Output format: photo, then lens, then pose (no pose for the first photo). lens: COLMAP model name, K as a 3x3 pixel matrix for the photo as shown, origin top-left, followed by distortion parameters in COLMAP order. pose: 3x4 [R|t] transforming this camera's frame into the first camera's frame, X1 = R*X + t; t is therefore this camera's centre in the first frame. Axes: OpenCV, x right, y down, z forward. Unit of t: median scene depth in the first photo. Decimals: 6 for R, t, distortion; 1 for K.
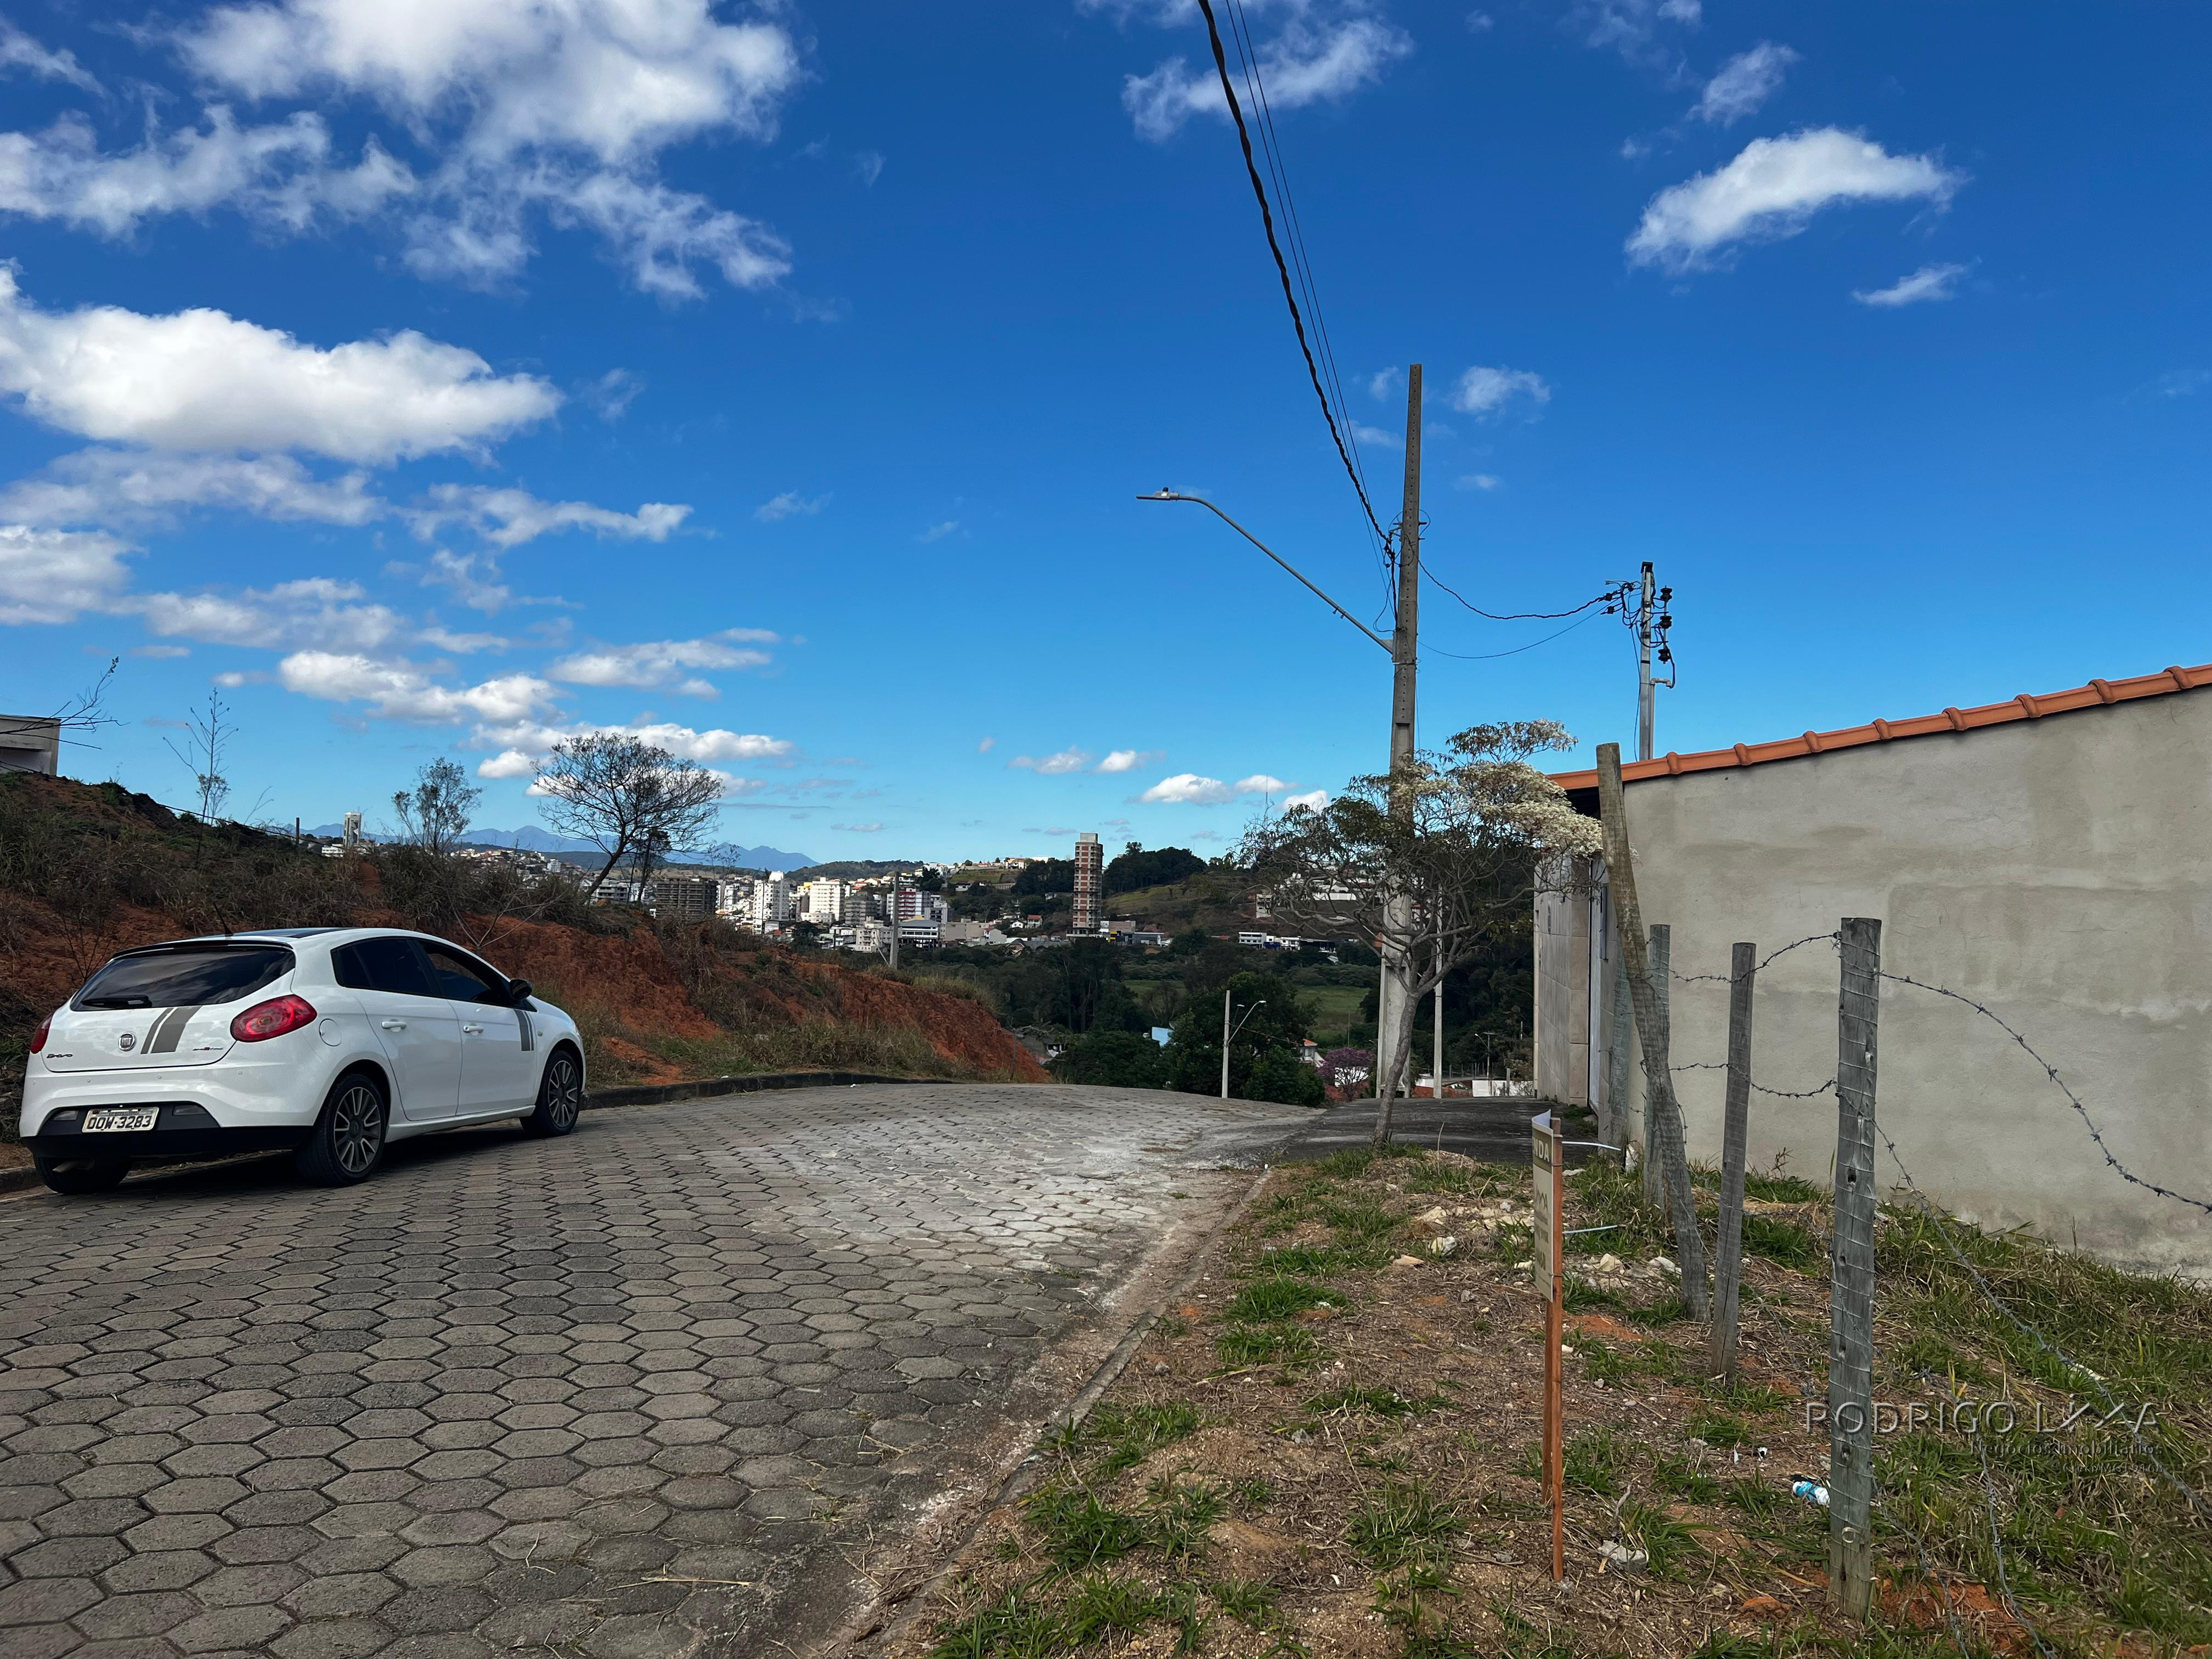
lens RADIAL K [[1739.1, 0, 1067.5], [0, 1739.1, 823.1], [0, 0, 1]] dist [0.092702, -0.108914]
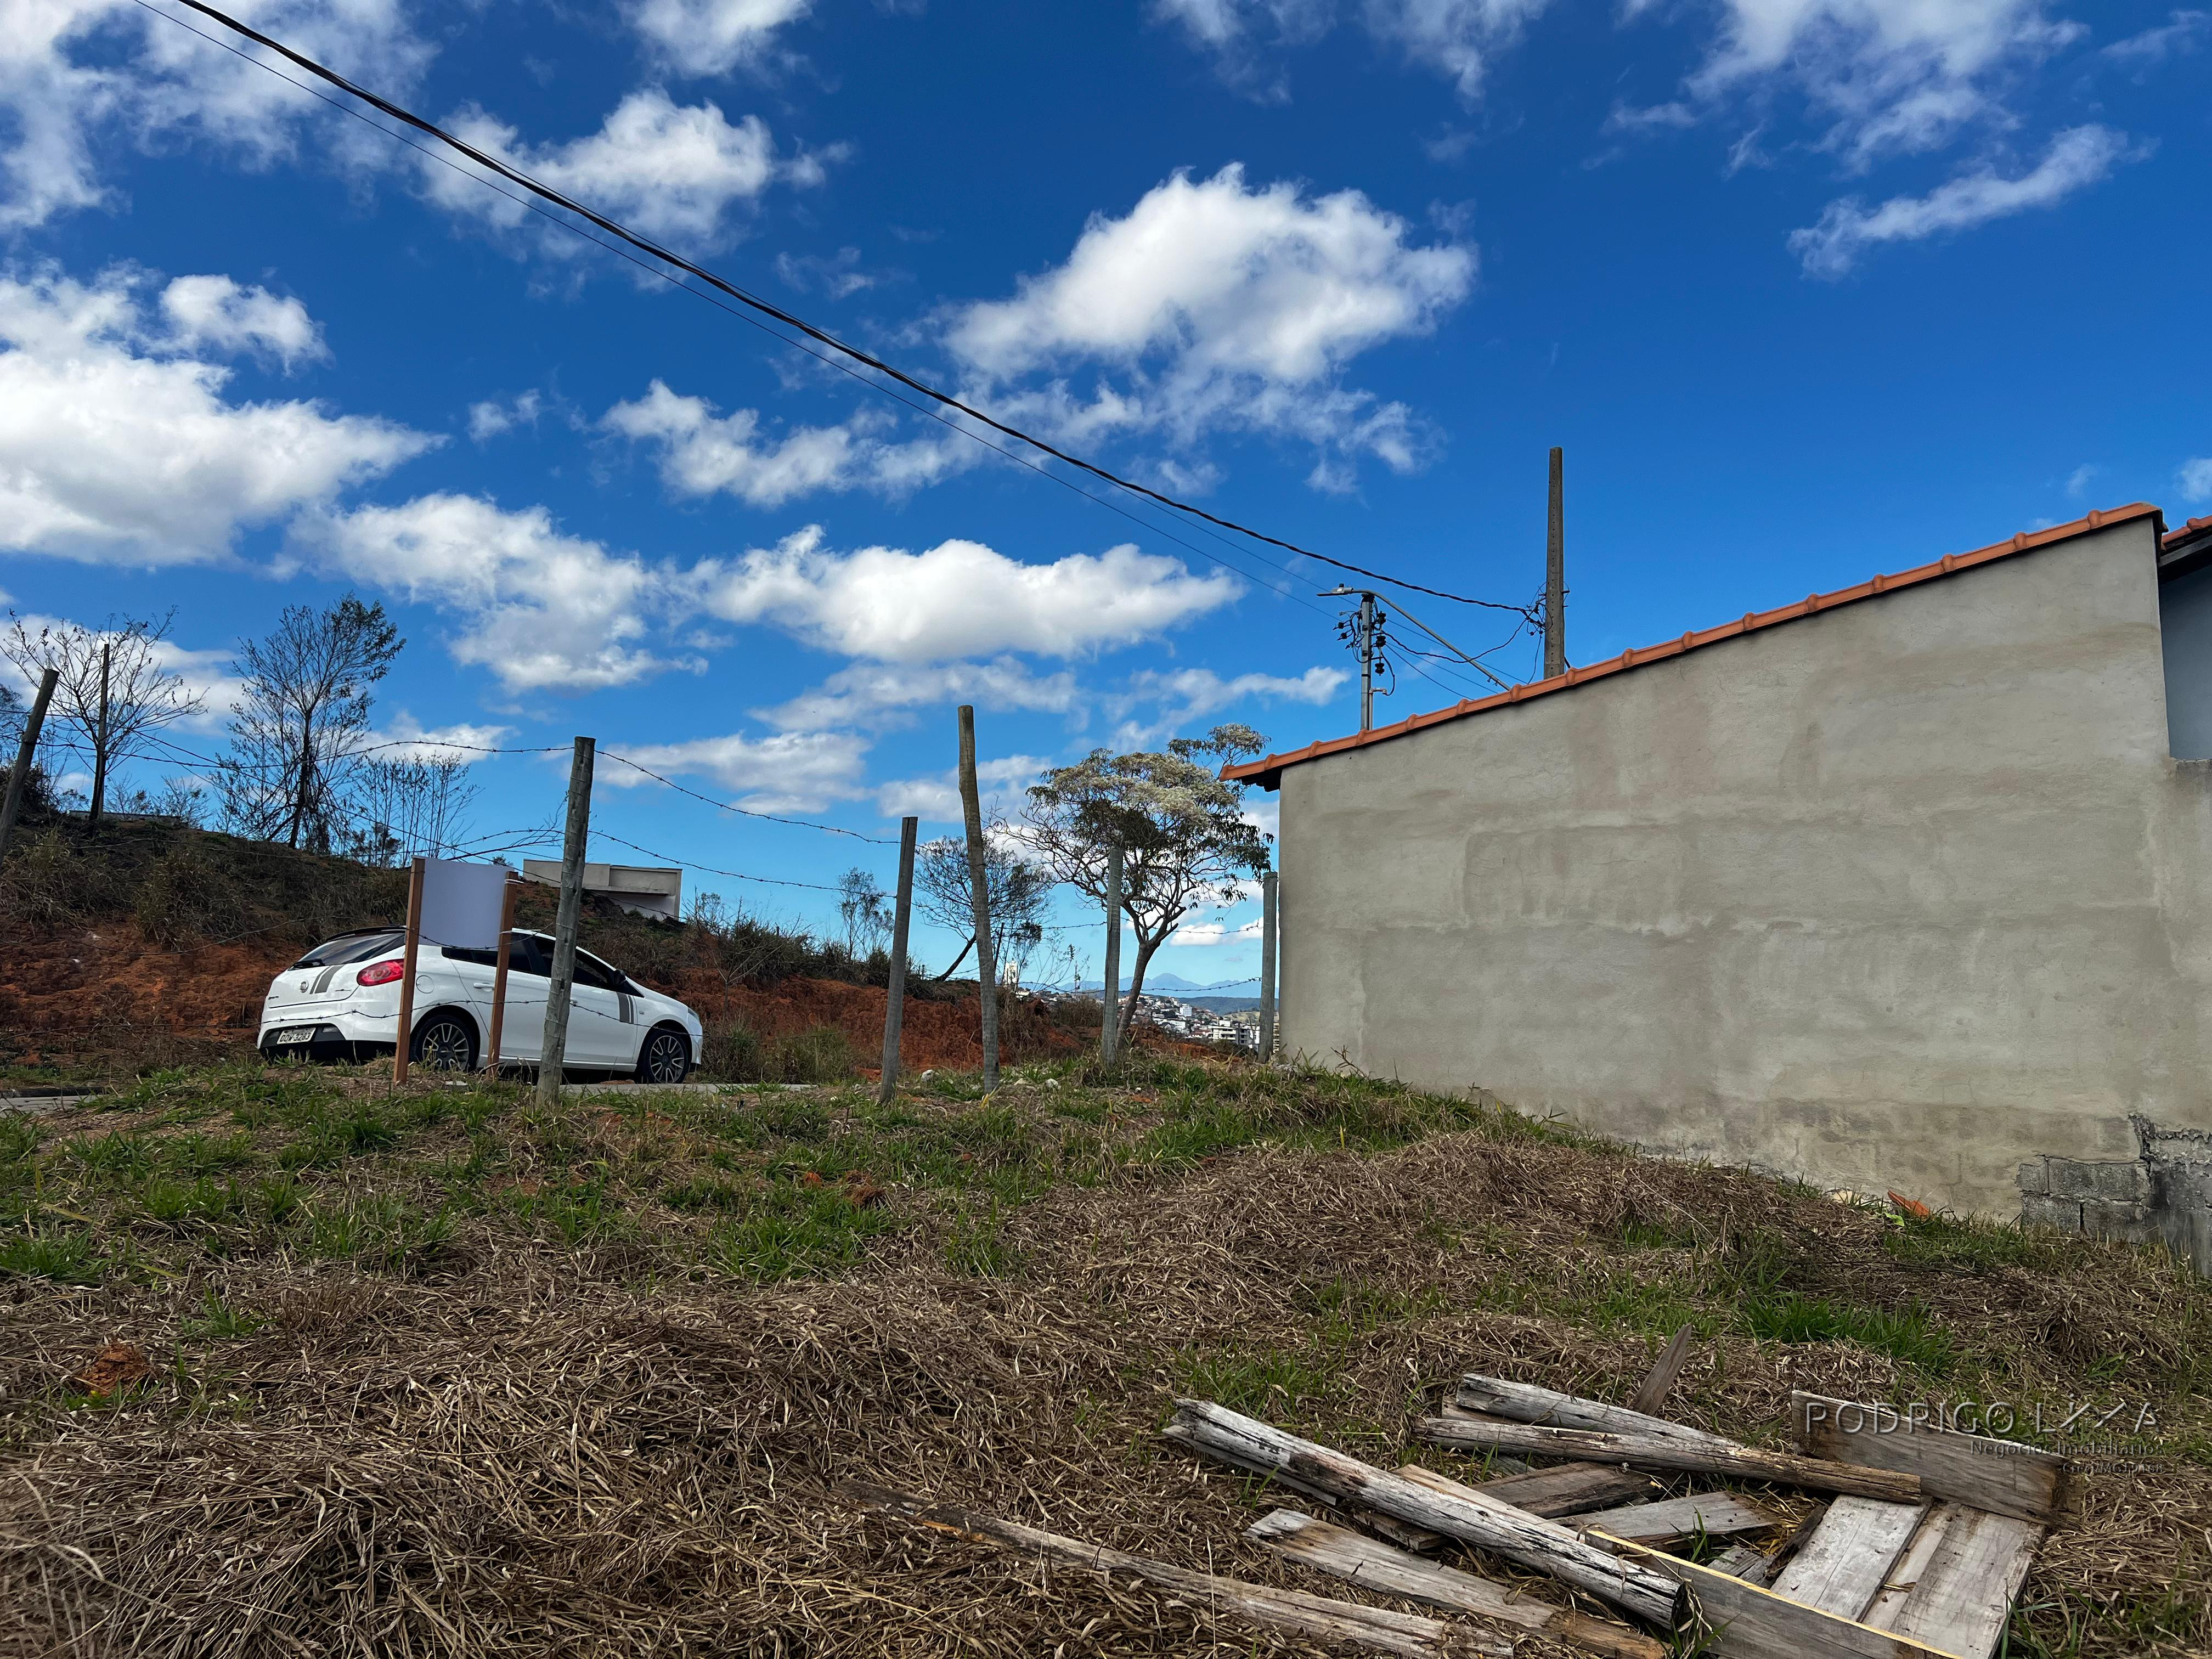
lens RADIAL K [[1695.1, 0, 1114.4], [0, 1695.1, 826.6], [0, 0, 1]] dist [0.076482, -0.110599]
pose [[0.933057, -0.053859, -0.355674, 0.661642], [0.023888, 0.995823, -0.088128, 0.127127], [0.358935, 0.073732, 0.930446, -0.163560]]
